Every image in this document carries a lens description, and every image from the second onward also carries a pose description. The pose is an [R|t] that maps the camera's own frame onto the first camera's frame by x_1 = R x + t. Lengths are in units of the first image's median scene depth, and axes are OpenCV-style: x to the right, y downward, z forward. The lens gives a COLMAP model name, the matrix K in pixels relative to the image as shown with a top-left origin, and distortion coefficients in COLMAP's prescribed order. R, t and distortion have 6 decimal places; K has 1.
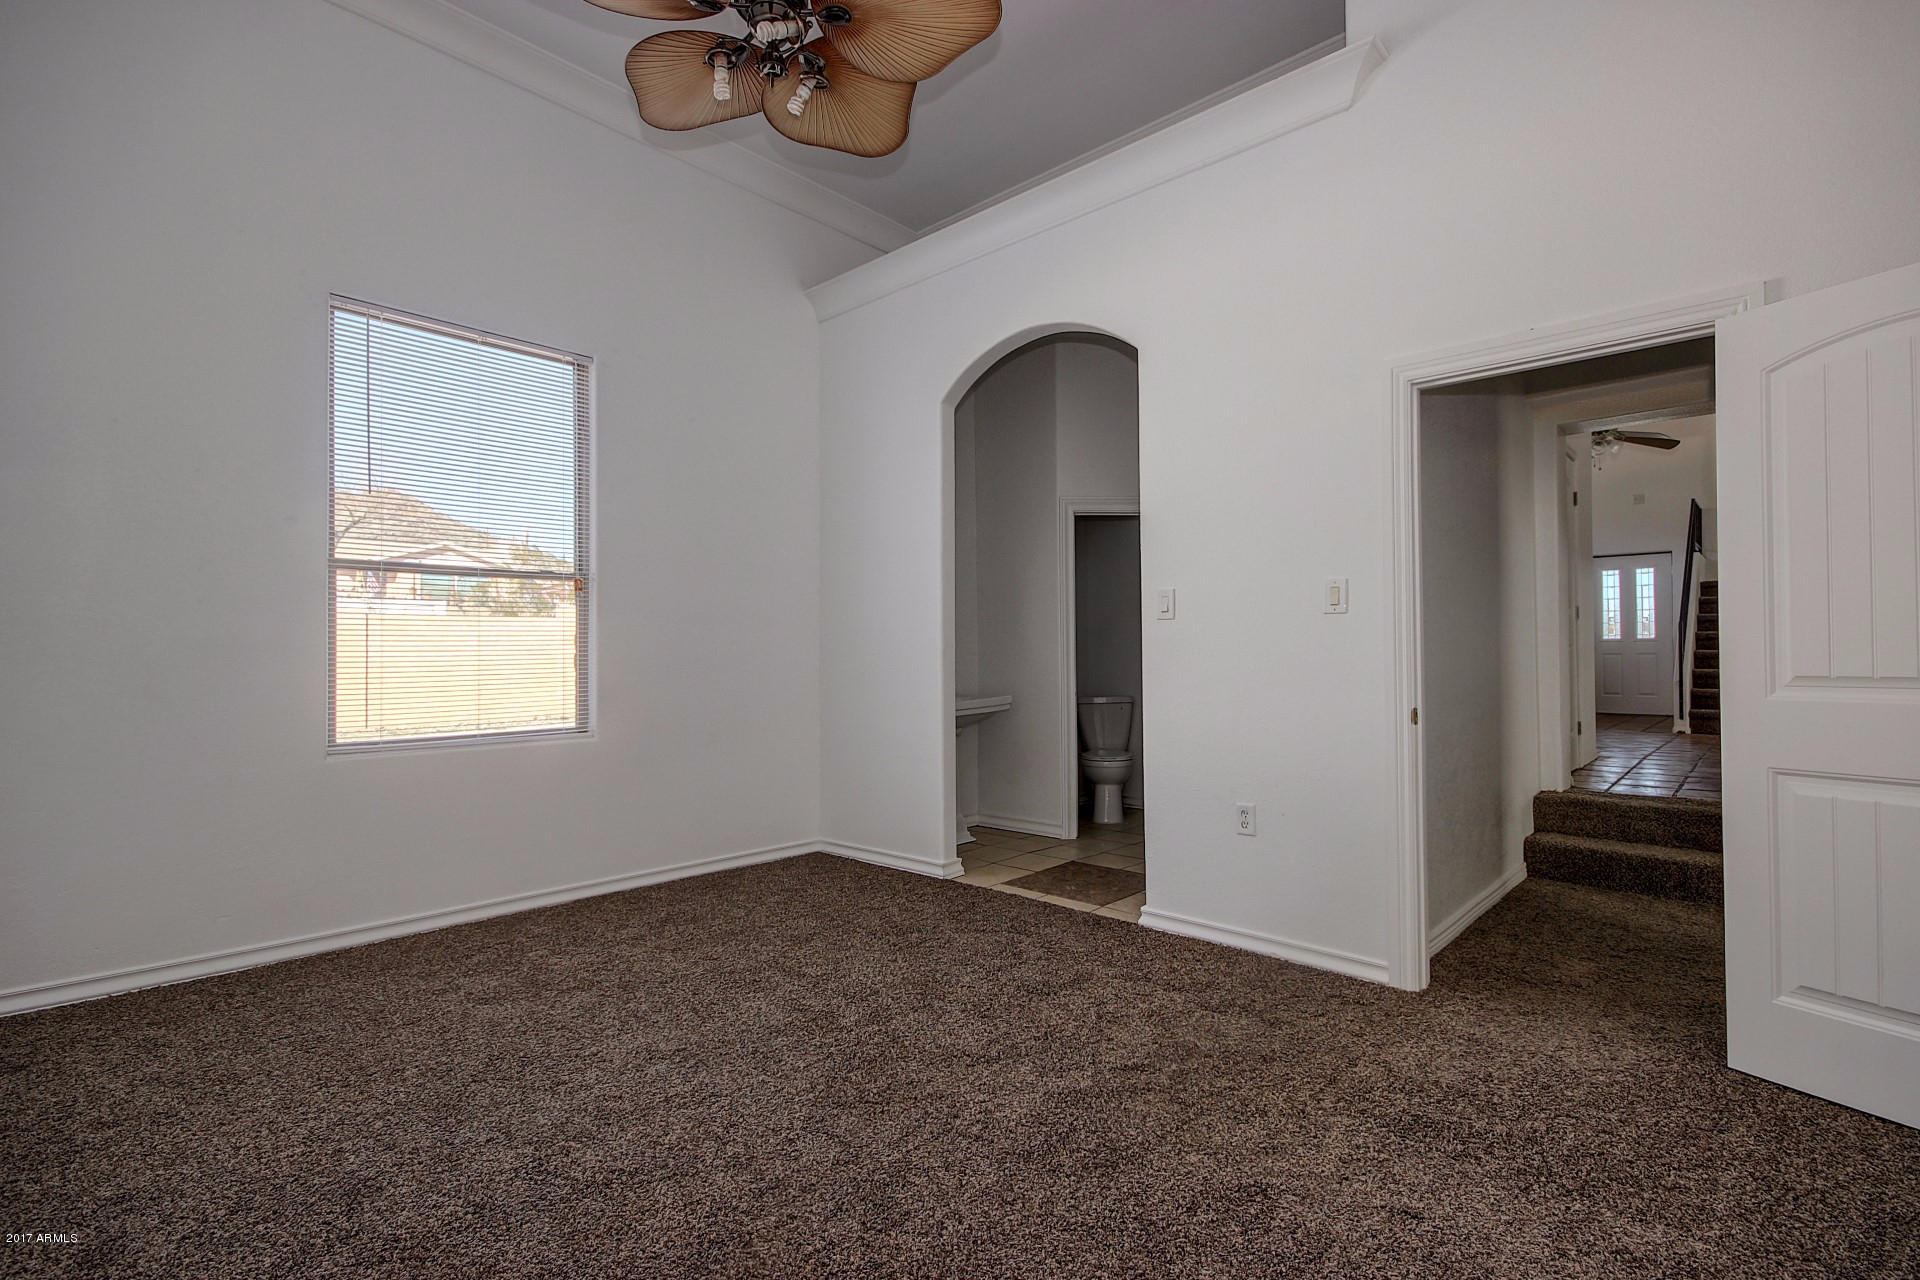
lens RADIAL K [[901.9, 0, 975.4], [0, 901.9, 644.7], [0, 0, 1]] dist [0.003139, -0.000370]
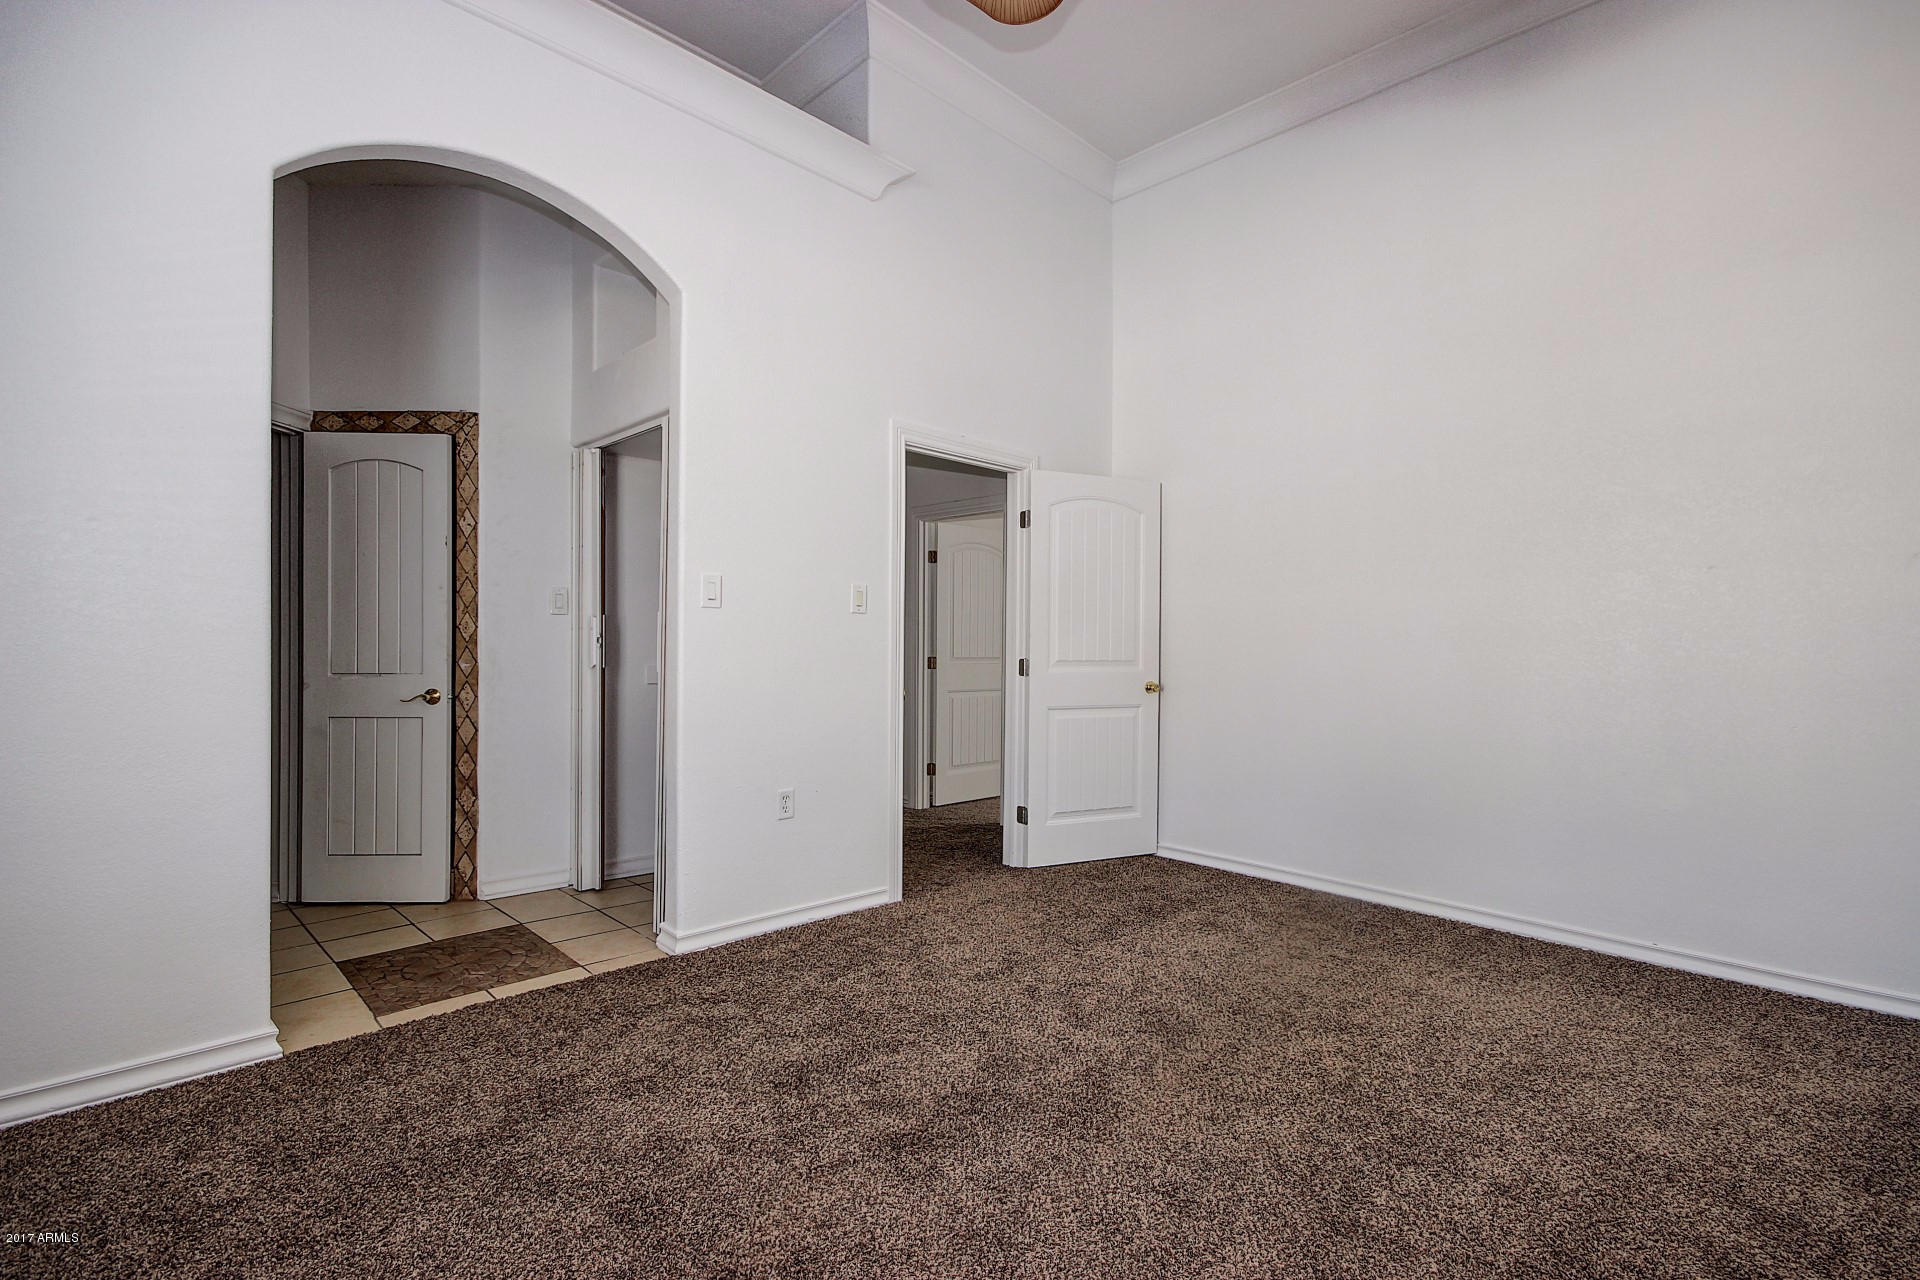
lens RADIAL K [[901.9, 0, 975.4], [0, 901.9, 644.7], [0, 0, 1]] dist [0.003139, -0.000370]
pose [[0.031961, 0.006932, 0.999465, -0.700562], [-0.021529, 0.999749, -0.006246, 0.010401], [-0.999257, -0.021318, 0.032102, 0.711327]]
